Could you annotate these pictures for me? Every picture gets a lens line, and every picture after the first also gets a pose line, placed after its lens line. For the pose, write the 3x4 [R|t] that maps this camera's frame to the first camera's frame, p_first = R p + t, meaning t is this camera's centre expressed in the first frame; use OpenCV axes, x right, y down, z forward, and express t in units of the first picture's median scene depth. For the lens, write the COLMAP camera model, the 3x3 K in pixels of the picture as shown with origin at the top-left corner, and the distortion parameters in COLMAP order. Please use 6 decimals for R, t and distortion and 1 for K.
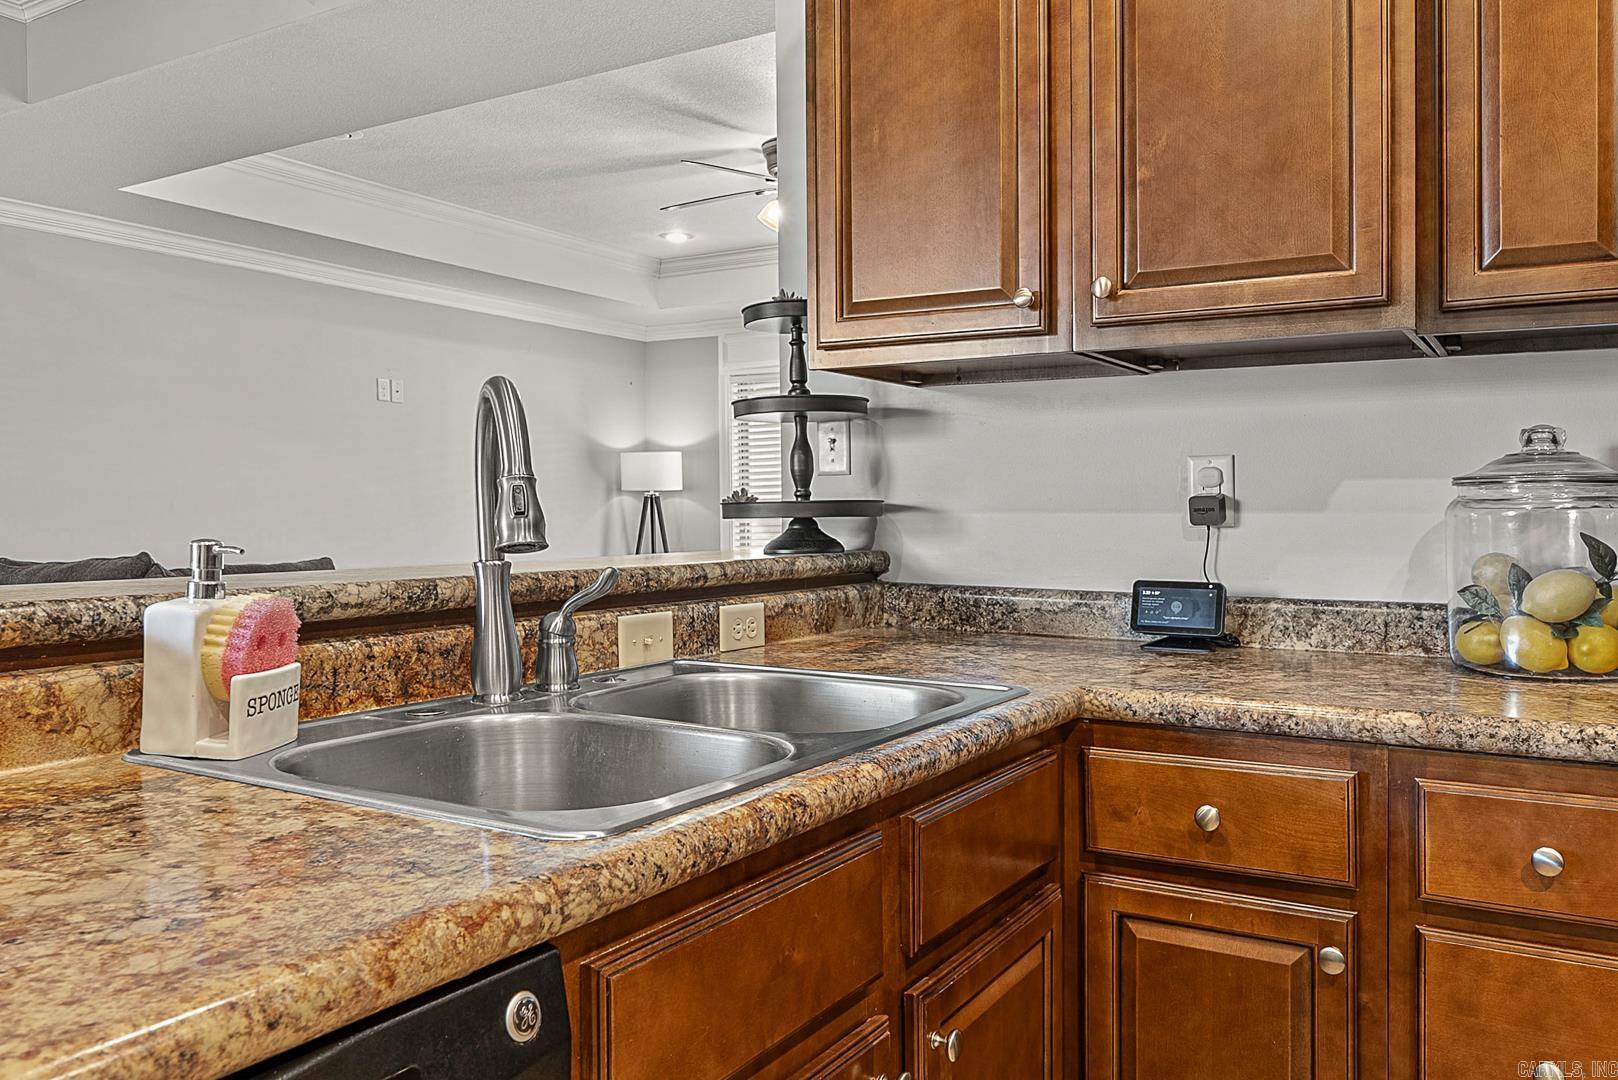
lens RADIAL K [[1241.6, 0, 809.0], [0, 1241.6, 540.0], [0, 0, 1]] dist [-0.001471, -0.000446]
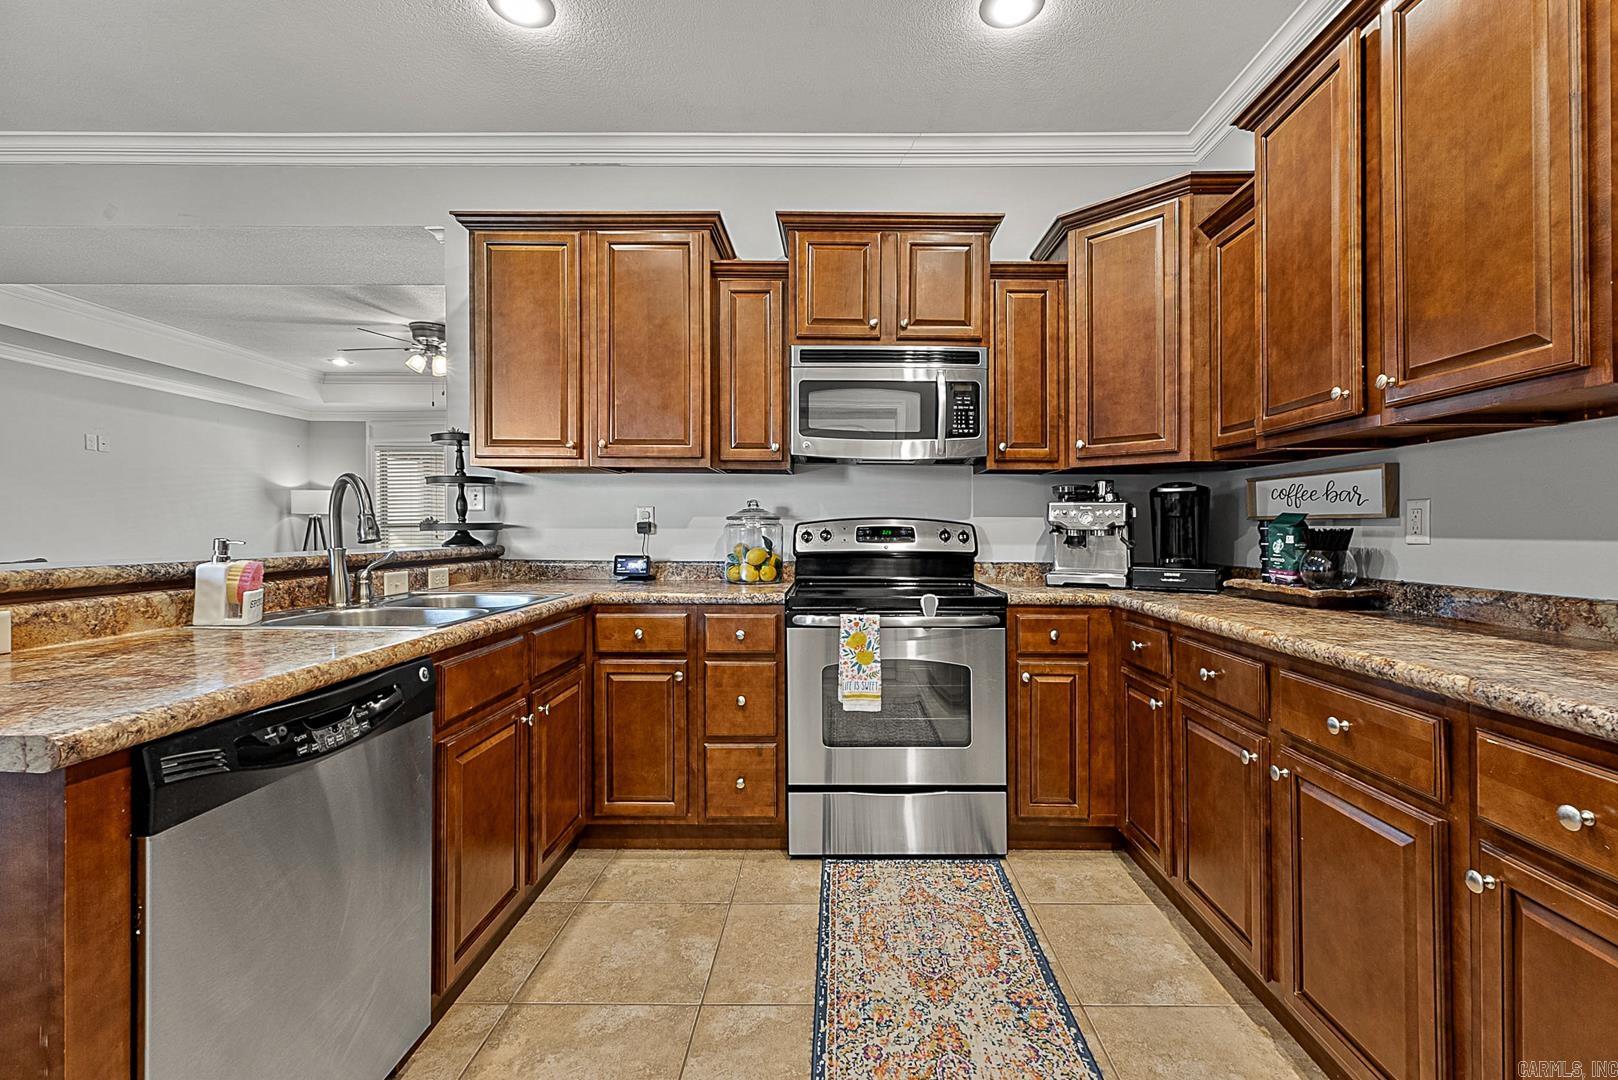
lens RADIAL K [[686.7, 0, 843.1], [0, 686.7, 522.3], [0, 0, 1]] dist [0.001945, 0.000215]
pose [[0.844564, 0.008143, 0.535392, -0.117169], [0.008743, 0.999541, -0.028995, 0.012031], [-0.535382, 0.029169, 0.844106, -0.532258]]
